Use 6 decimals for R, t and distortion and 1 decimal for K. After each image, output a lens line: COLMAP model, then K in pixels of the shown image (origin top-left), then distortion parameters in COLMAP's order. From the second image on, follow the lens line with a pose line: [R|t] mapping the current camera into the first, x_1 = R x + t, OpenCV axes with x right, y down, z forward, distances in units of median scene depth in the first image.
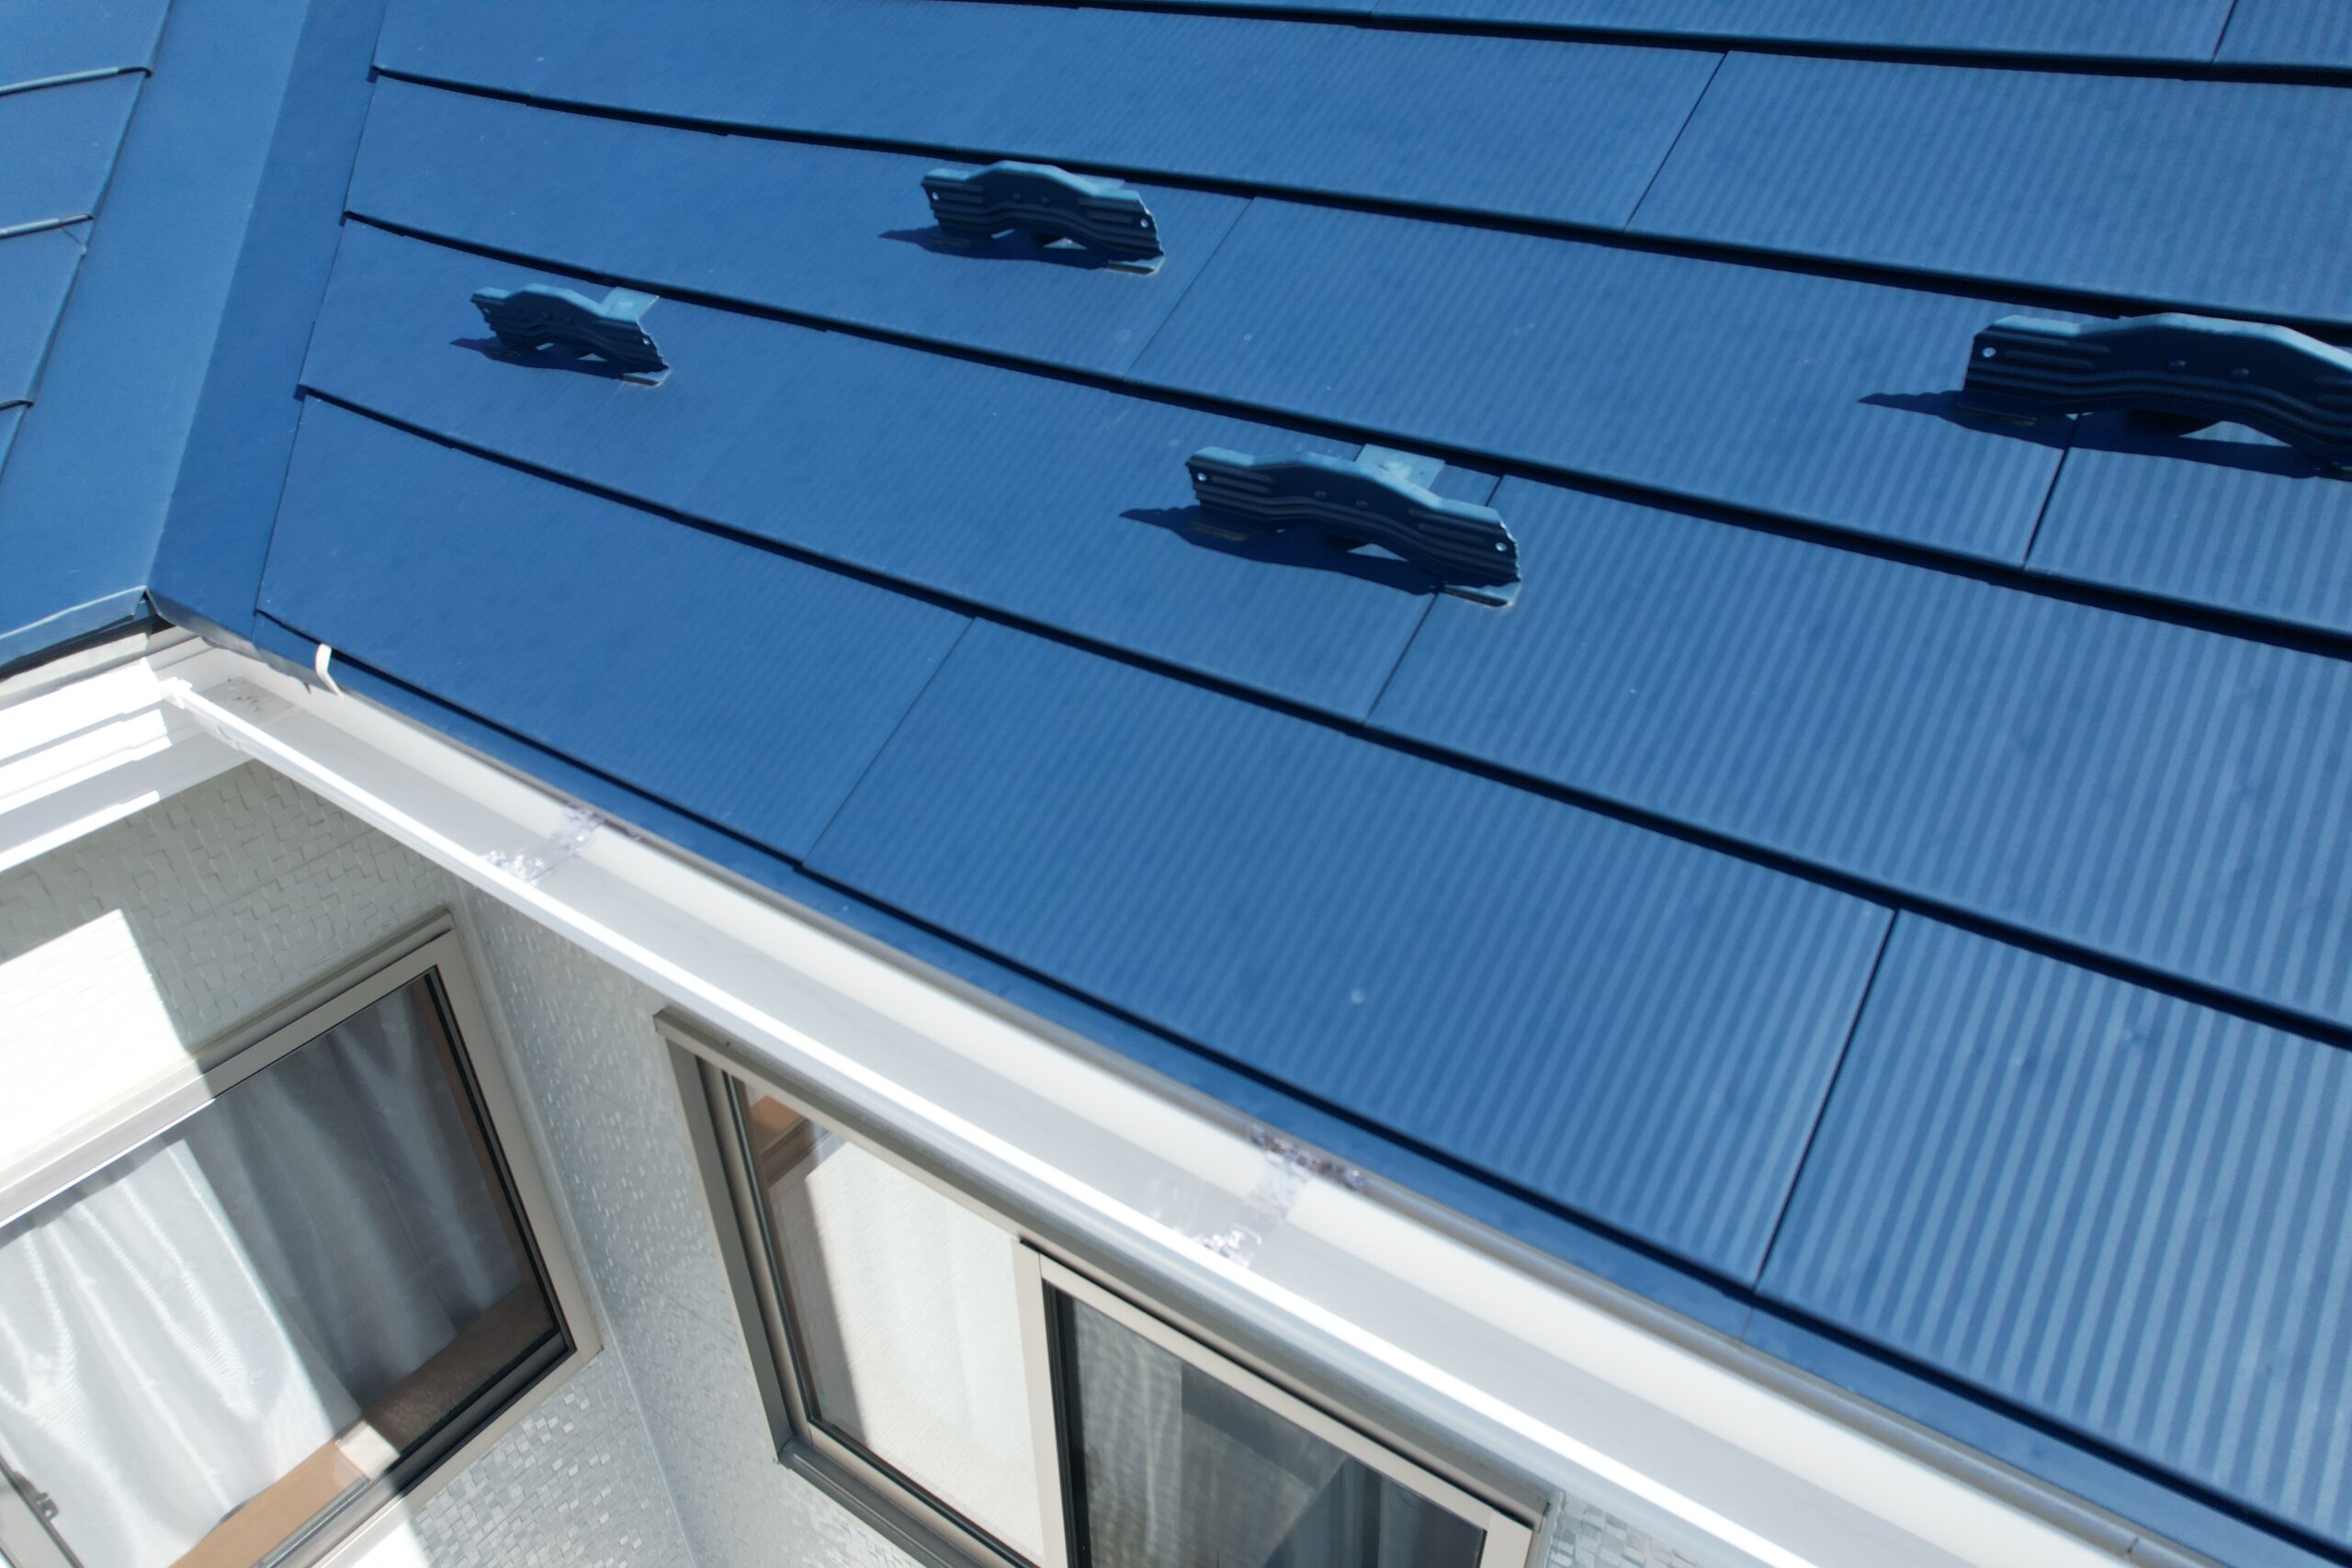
lens RADIAL K [[1504.7, 0, 1160.6], [0, 1504.7, 778.9], [0, 0, 1]] dist [-0.040594, 0.030317]
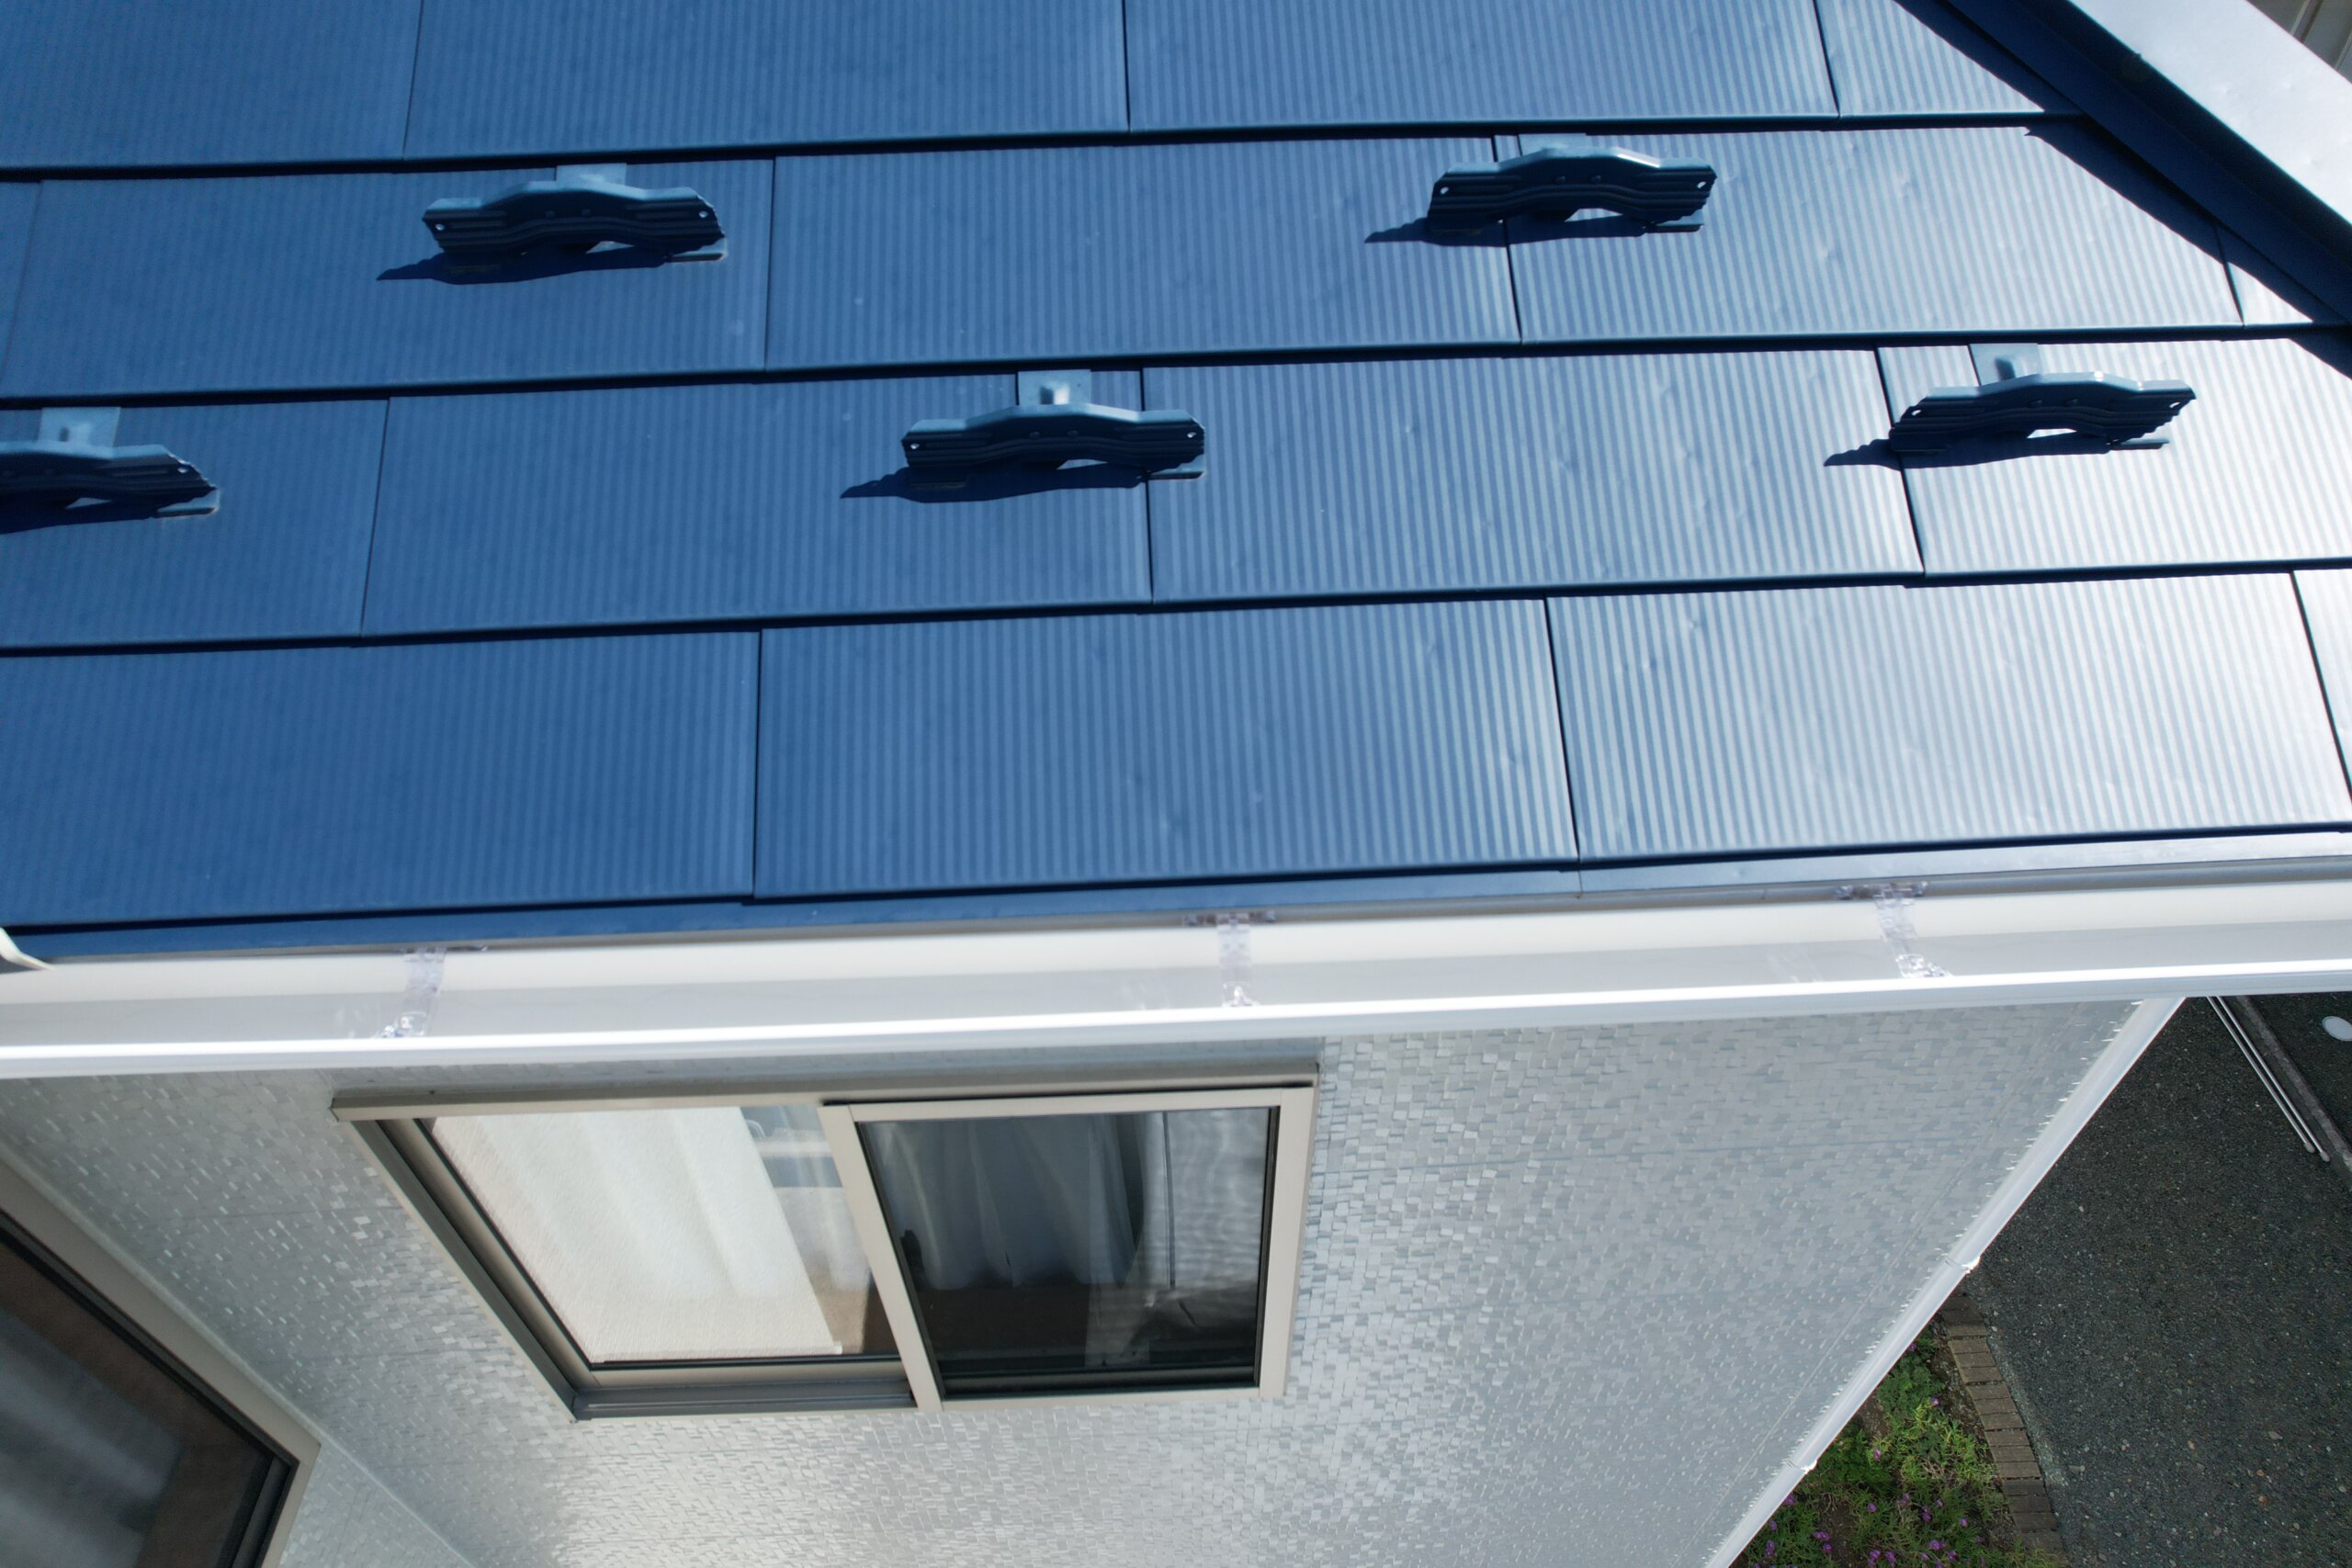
lens RADIAL K [[1504.7, 0, 1178.9], [0, 1504.7, 798.8], [0, 0, 1]] dist [-0.040594, 0.030317]
pose [[0.806960, -0.427935, 0.407046, -0.406434], [0.330330, 0.898347, 0.289575, -0.230320], [-0.489588, -0.099216, 0.866291, -0.134762]]
